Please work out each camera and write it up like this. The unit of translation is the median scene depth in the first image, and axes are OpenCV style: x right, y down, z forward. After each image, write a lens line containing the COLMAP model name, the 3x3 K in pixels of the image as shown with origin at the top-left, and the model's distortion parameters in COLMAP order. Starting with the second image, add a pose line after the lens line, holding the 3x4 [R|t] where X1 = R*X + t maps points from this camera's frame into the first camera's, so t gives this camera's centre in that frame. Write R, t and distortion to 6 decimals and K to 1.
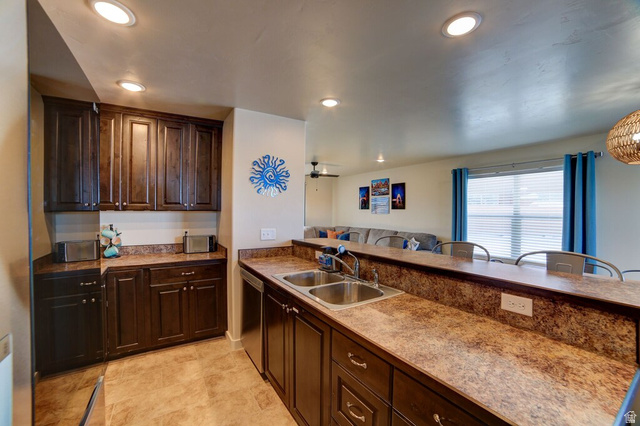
lens RADIAL K [[257.9, 0, 313.0], [0, 257.9, 212.4], [0, 0, 1]] dist [-0.093651, 0.030889]
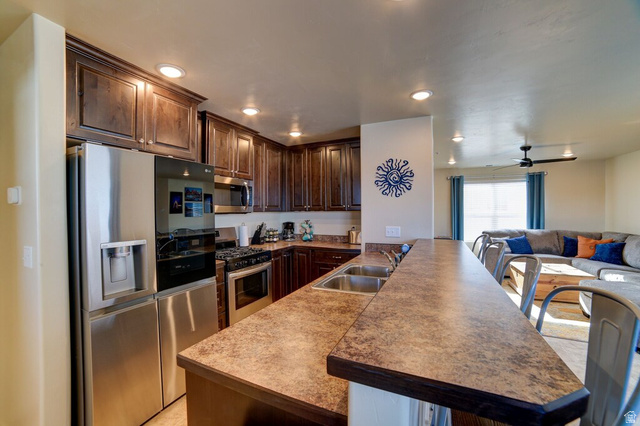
lens RADIAL K [[257.9, 0, 313.0], [0, 257.9, 212.4], [0, 0, 1]] dist [-0.093651, 0.030889]
pose [[0.551272, -0.001865, -0.834323, 0.487980], [0.005471, 0.999984, 0.001379, -0.000663], [0.834307, -0.005325, 0.551274, 0.118675]]
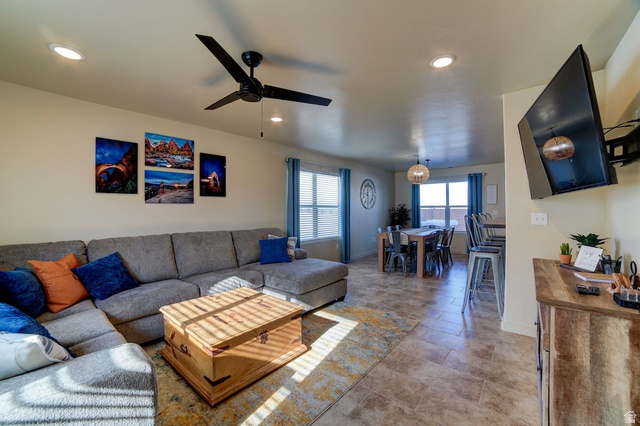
lens RADIAL K [[257.9, 0, 313.0], [0, 257.9, 212.4], [0, 0, 1]] dist [-0.093651, 0.030889]
pose [[-0.296025, -0.010177, 0.955126, -0.661422], [0.013621, 0.999797, 0.014875, 0.041754], [-0.955083, 0.017413, -0.295826, 1.917442]]
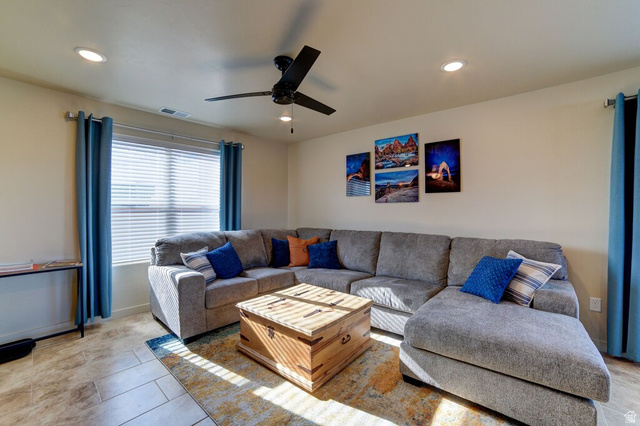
lens RADIAL K [[265.9, 0, 316.3], [0, 265.9, 212.0], [0, 0, 1]] dist [-0.093159, 0.035605]
pose [[0.949408, -0.005956, 0.313990, -0.132427], [0.005435, 0.999982, 0.002536, 0.047858], [-0.314000, -0.000701, 0.949423, 1.184841]]
